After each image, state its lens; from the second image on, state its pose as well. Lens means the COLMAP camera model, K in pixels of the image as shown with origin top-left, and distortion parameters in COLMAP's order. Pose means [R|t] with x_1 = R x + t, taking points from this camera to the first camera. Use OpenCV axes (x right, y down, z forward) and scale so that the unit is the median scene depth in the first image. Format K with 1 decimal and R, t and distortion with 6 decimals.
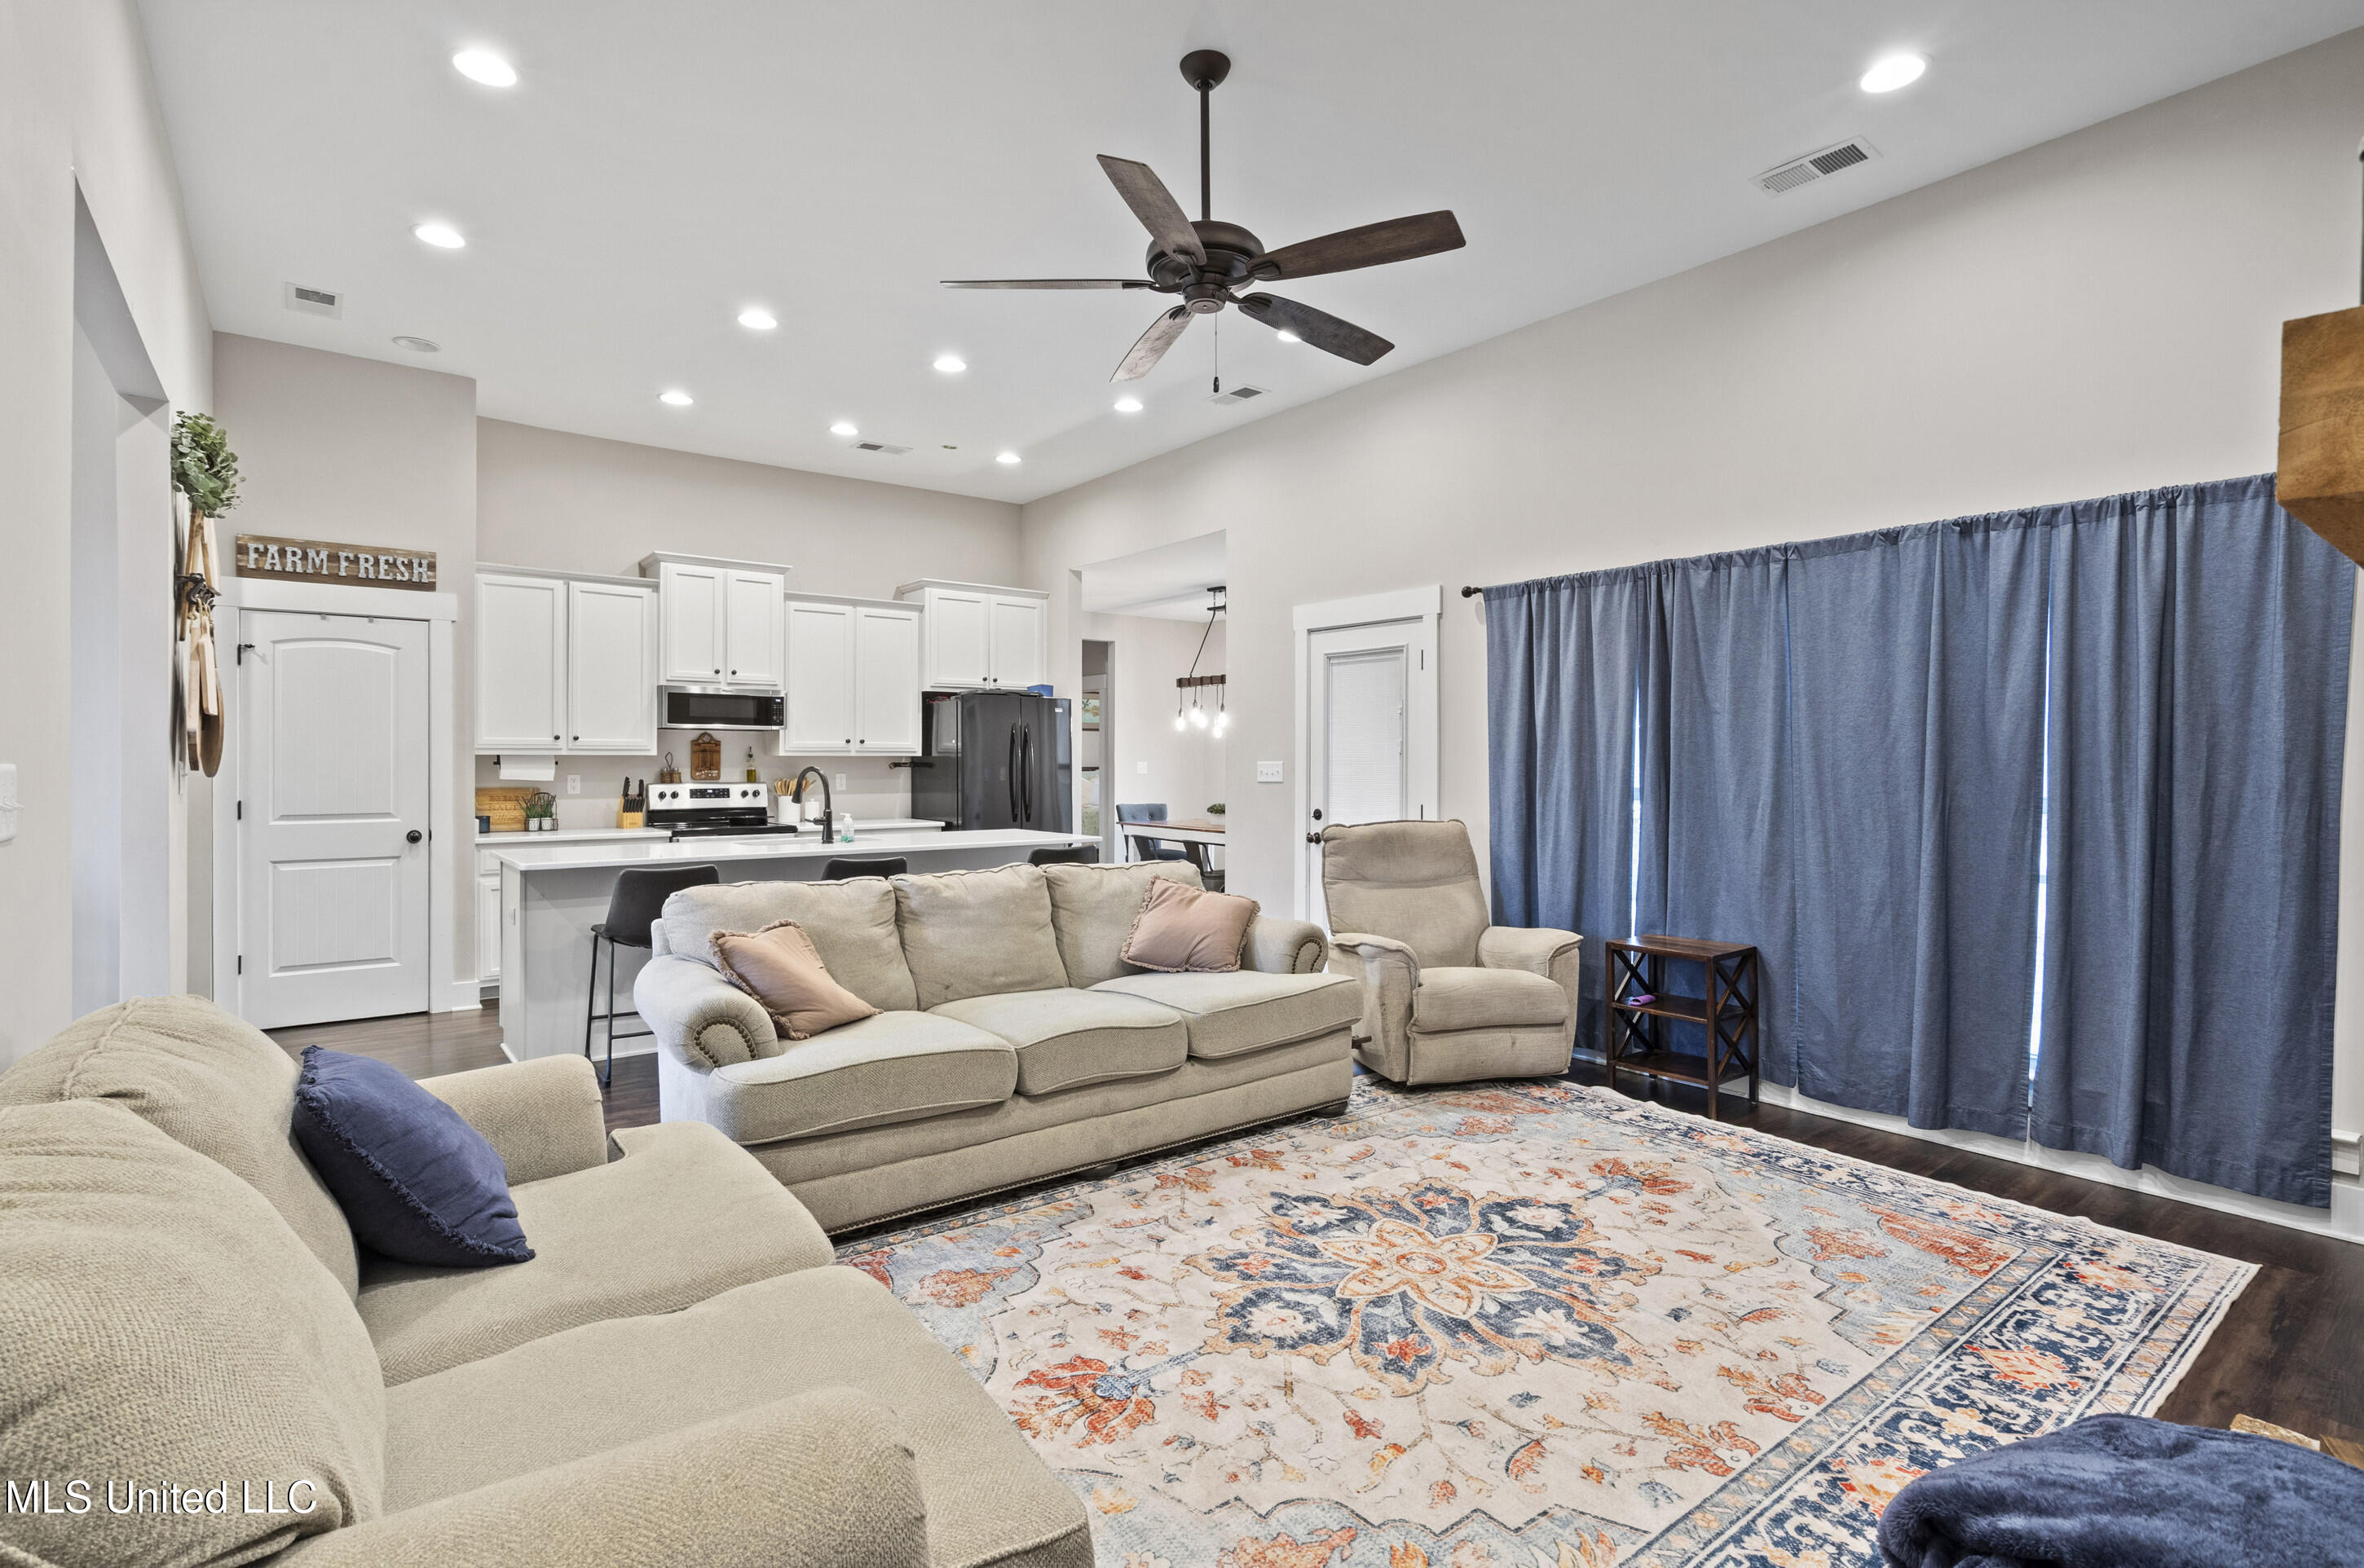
lens RADIAL K [[1125.7, 0, 1178.2], [0, 1125.7, 768.2], [0, 0, 1]] dist [0.002163, 0.000401]
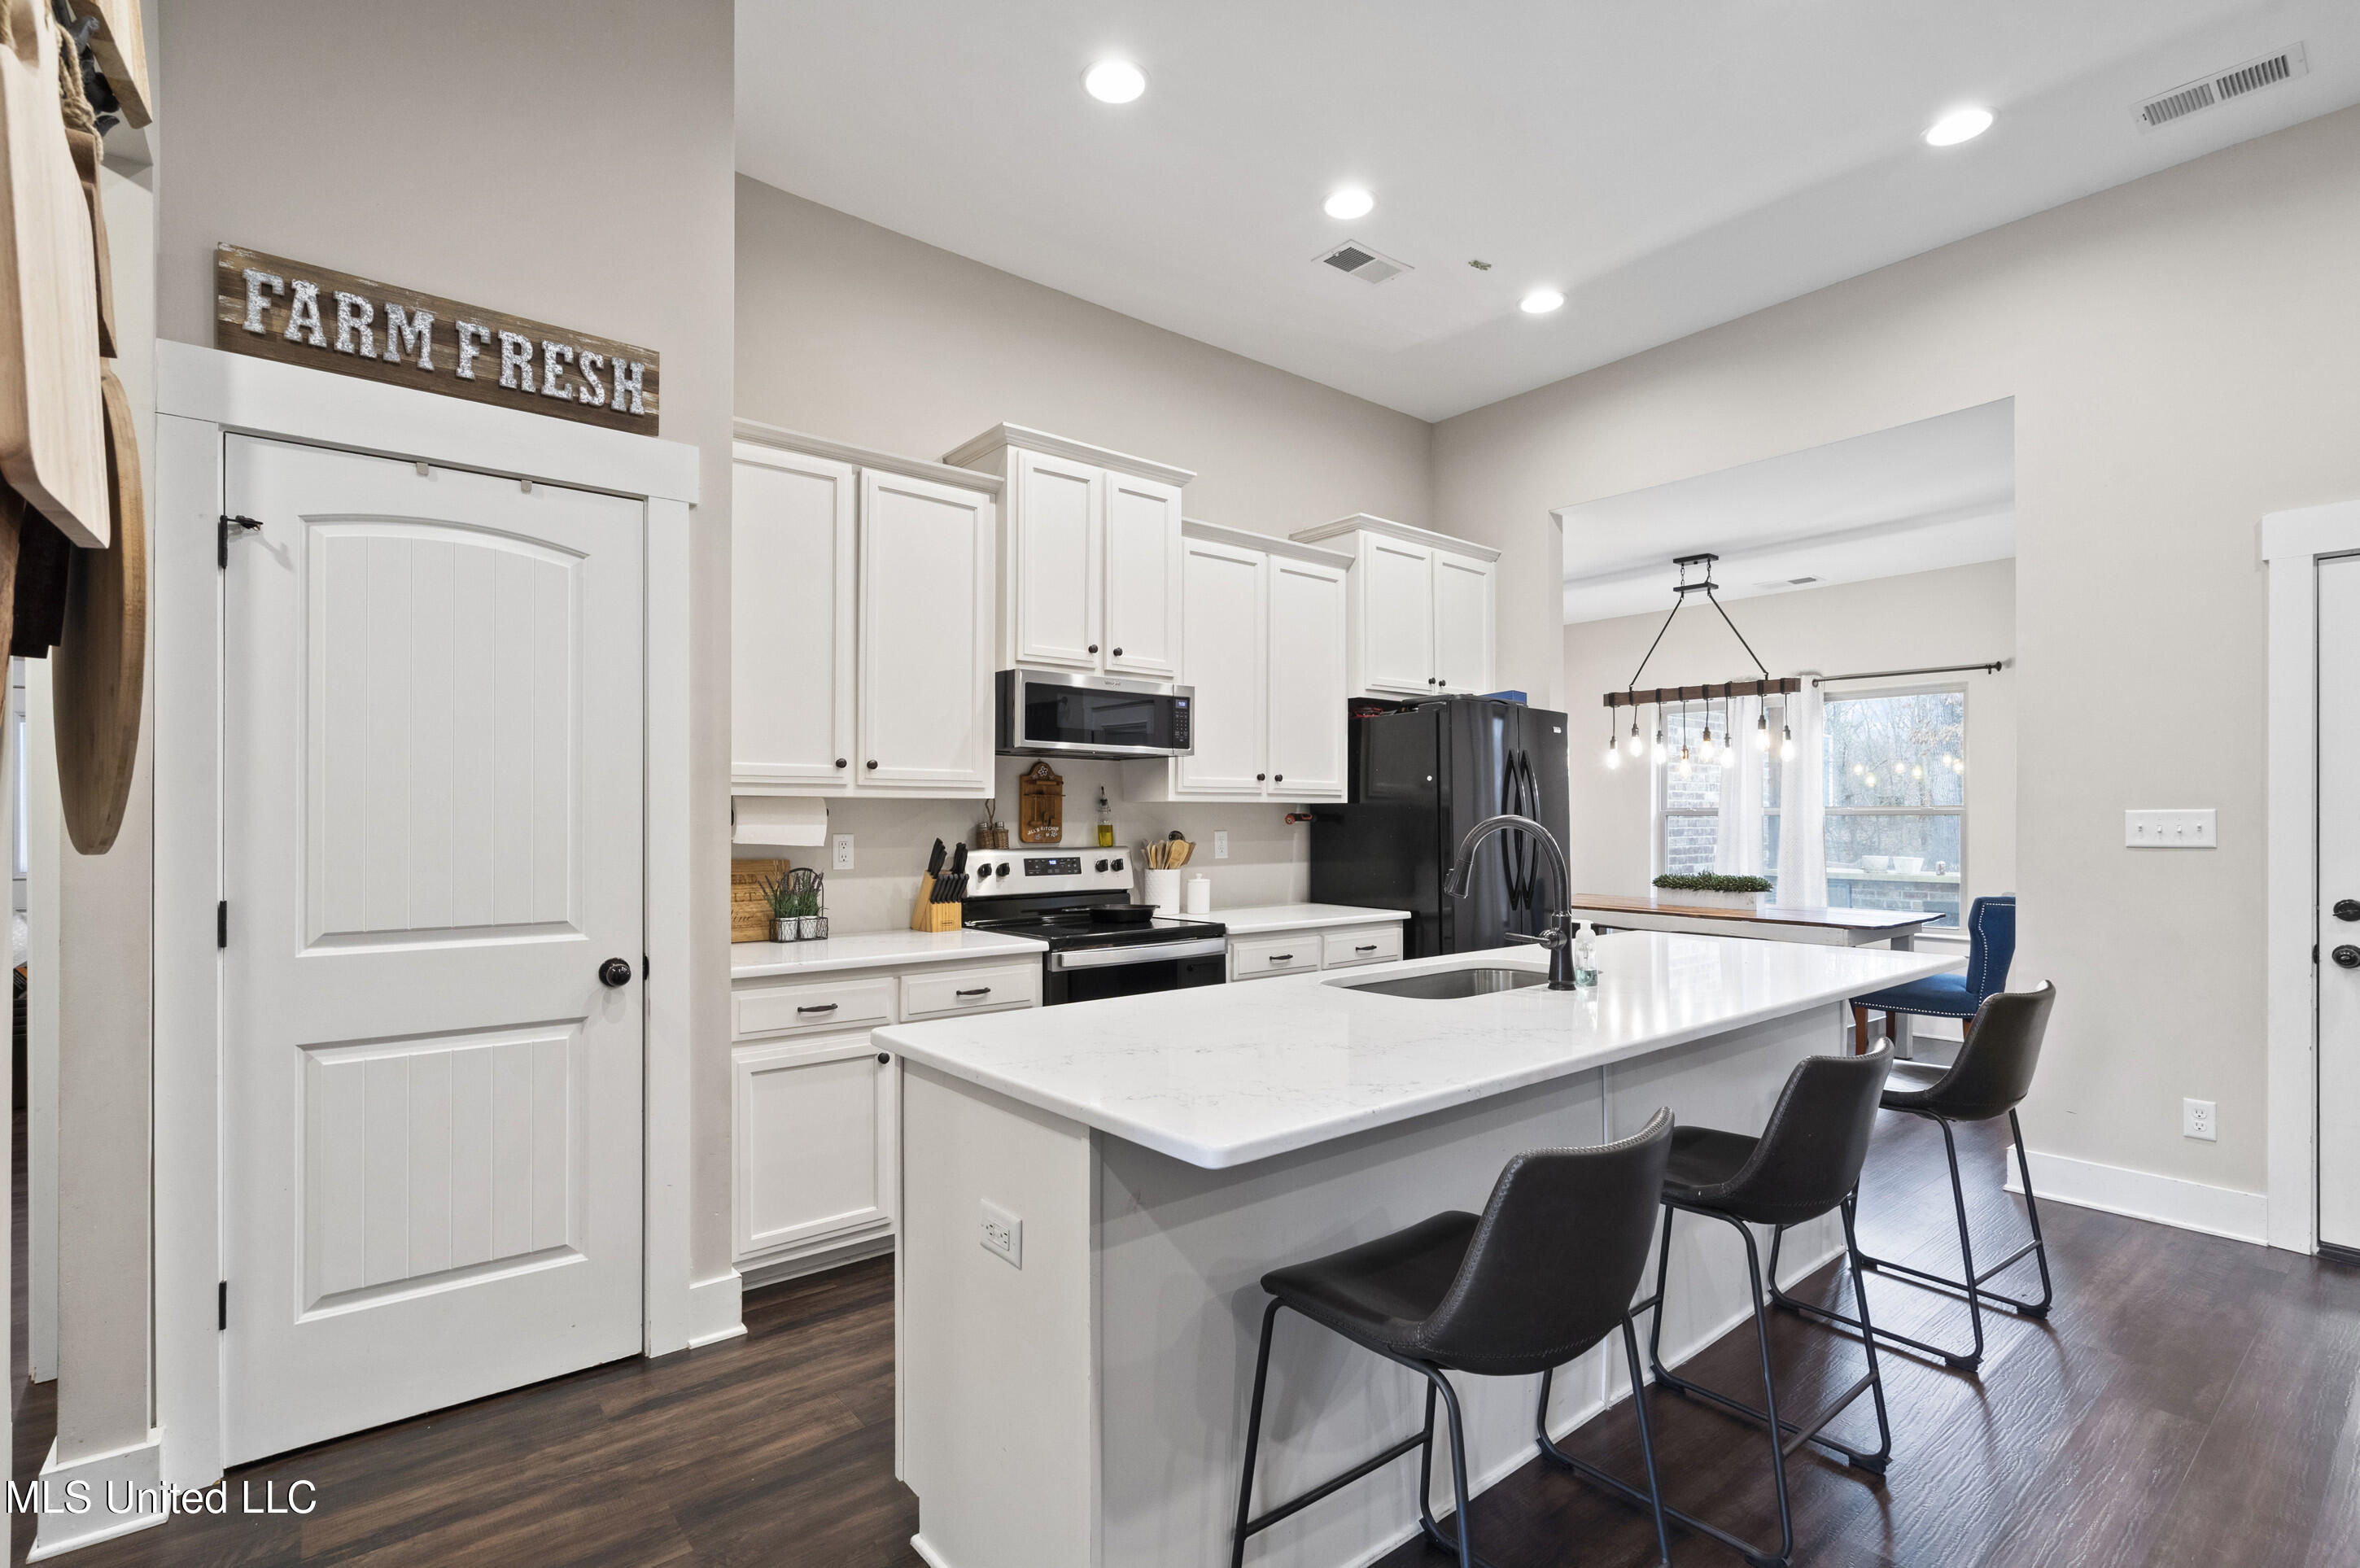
lens RADIAL K [[1098.9, 0, 1184.6], [0, 1098.9, 821.5], [0, 0, 1]] dist [-0.000491, 0.000418]
pose [[0.999718, -0.000835, 0.023723, -0.403971], [0.000916, 0.999994, -0.003403, 0.001448], [-0.023720, 0.003424, 0.999713, 0.486201]]
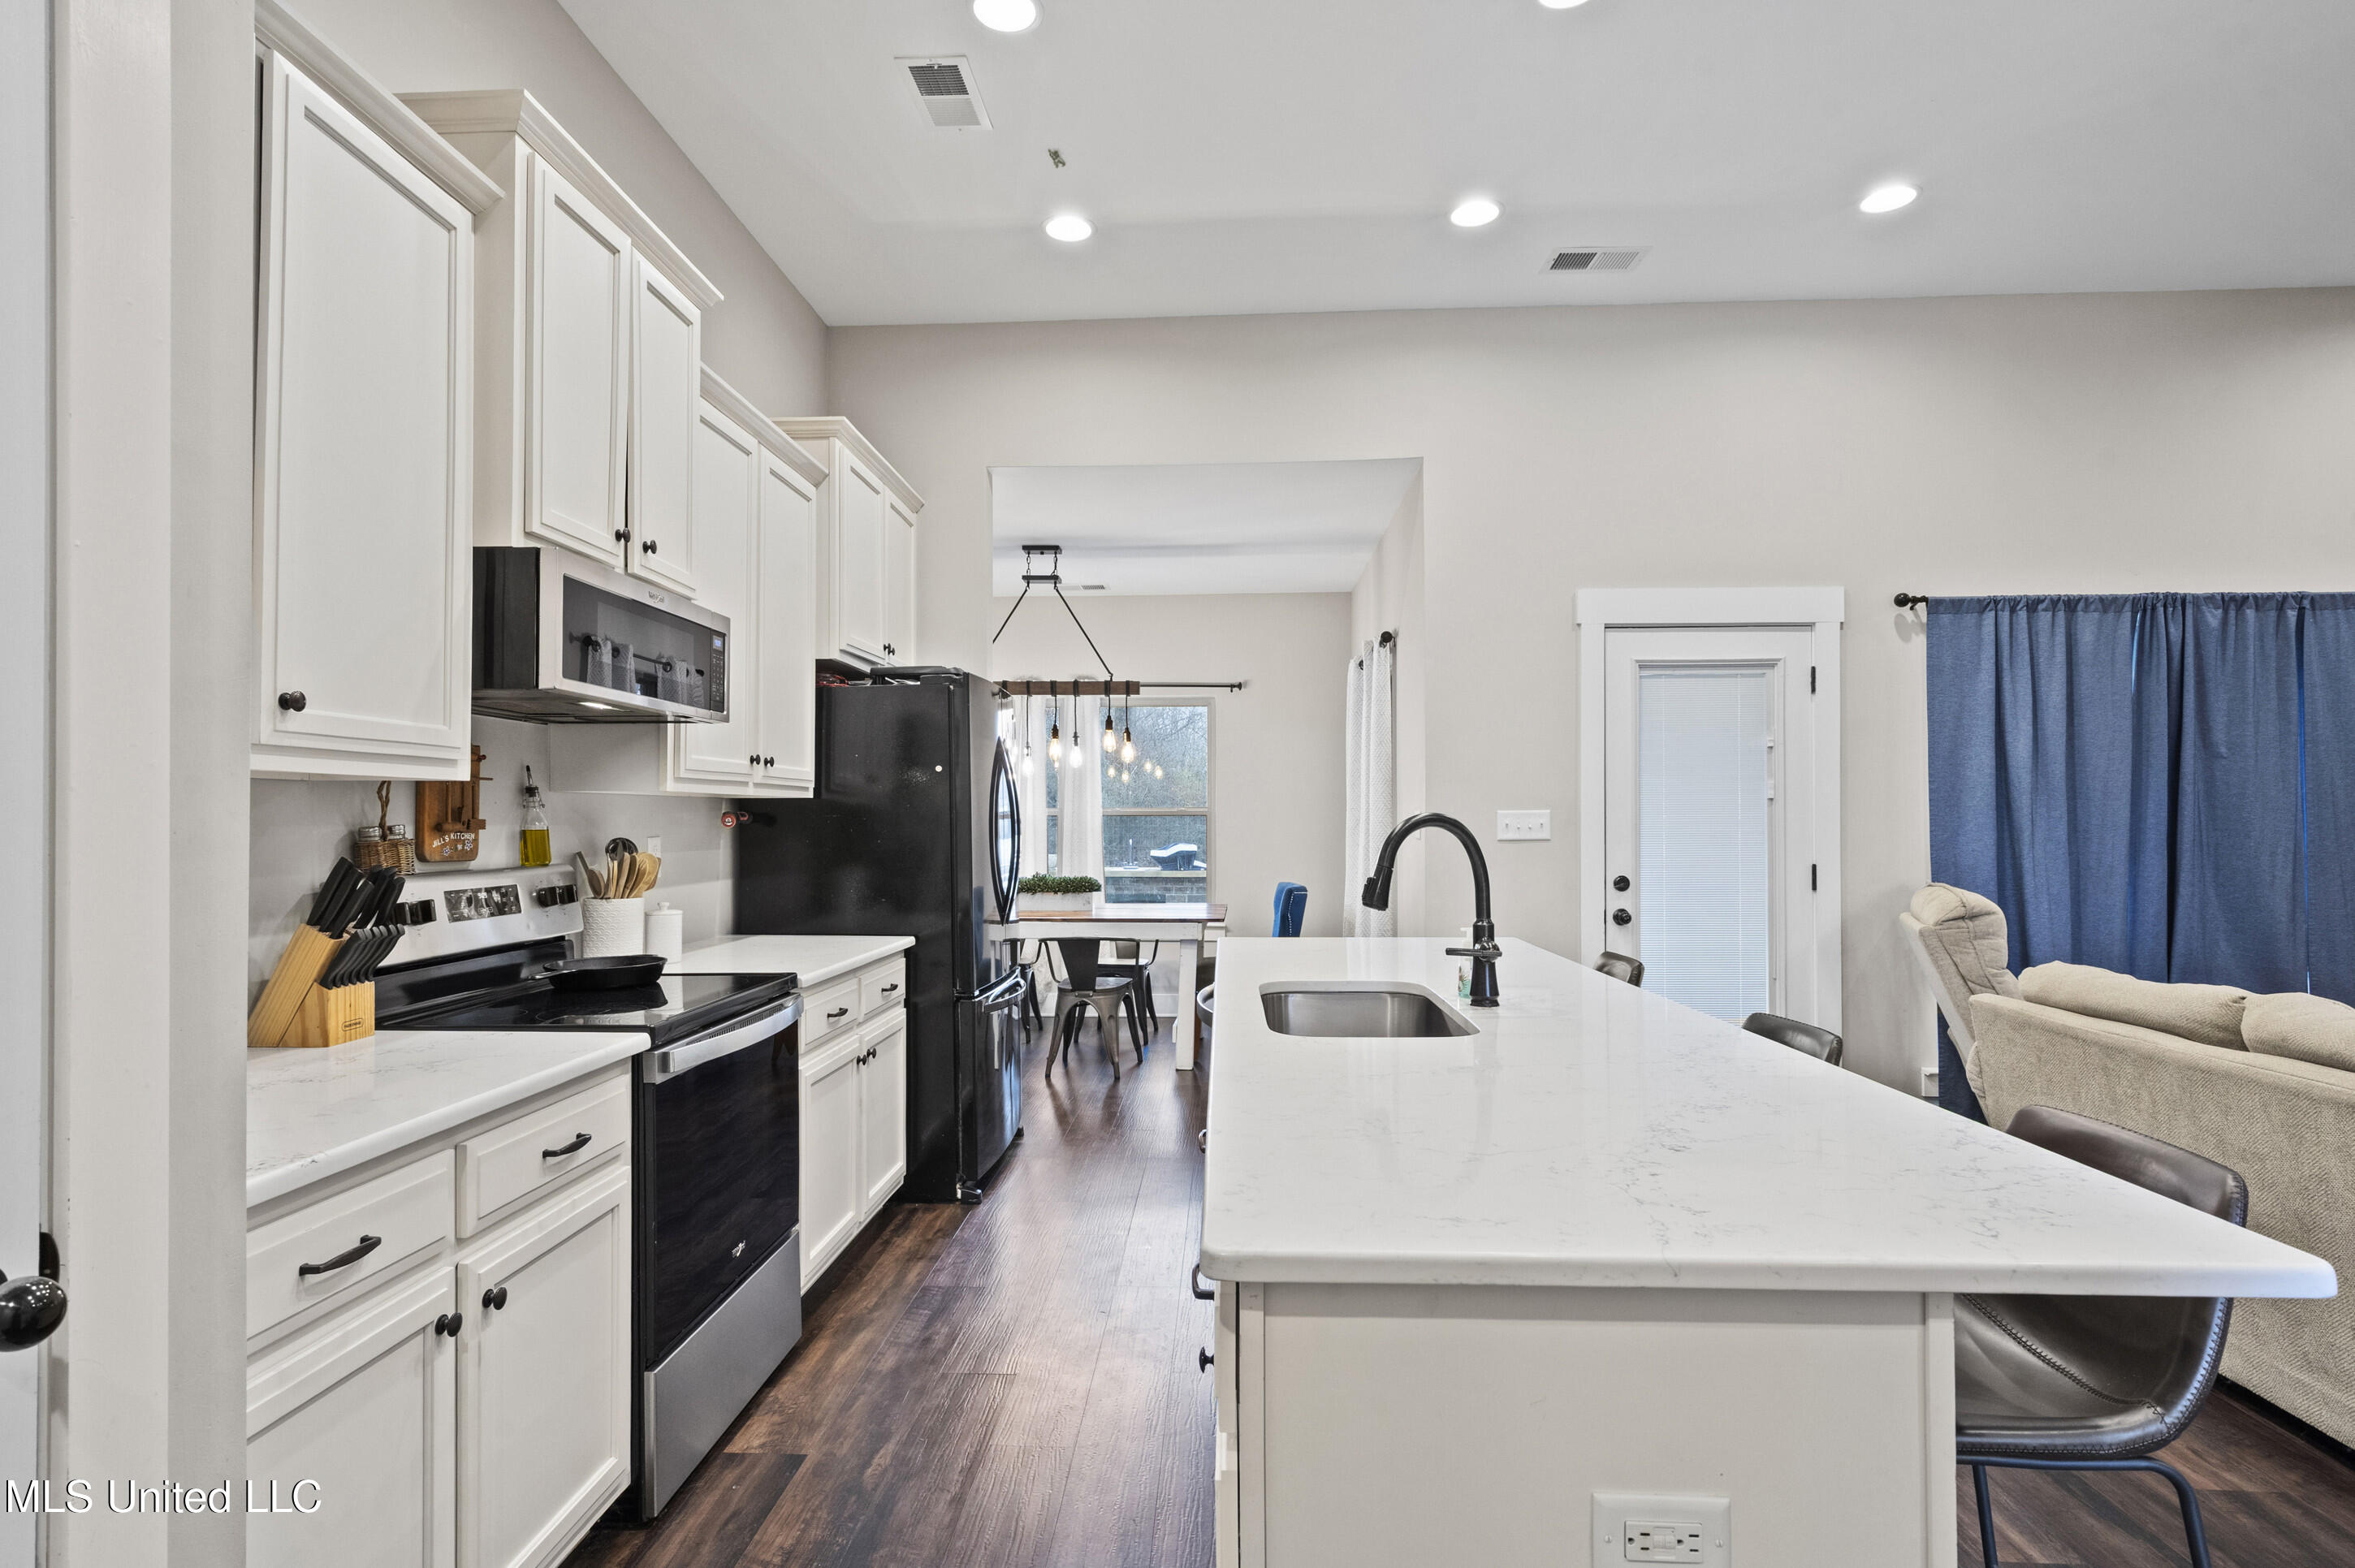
lens RADIAL K [[1185.6, 0, 1168.8], [0, 1185.6, 815.8], [0, 0, 1]] dist [0.001755, 0.000964]
pose [[0.658009, 0.000239, 0.753010, -0.609238], [0.007016, 0.999955, -0.006447, 0.000645], [-0.752978, 0.009525, 0.657977, 0.693934]]
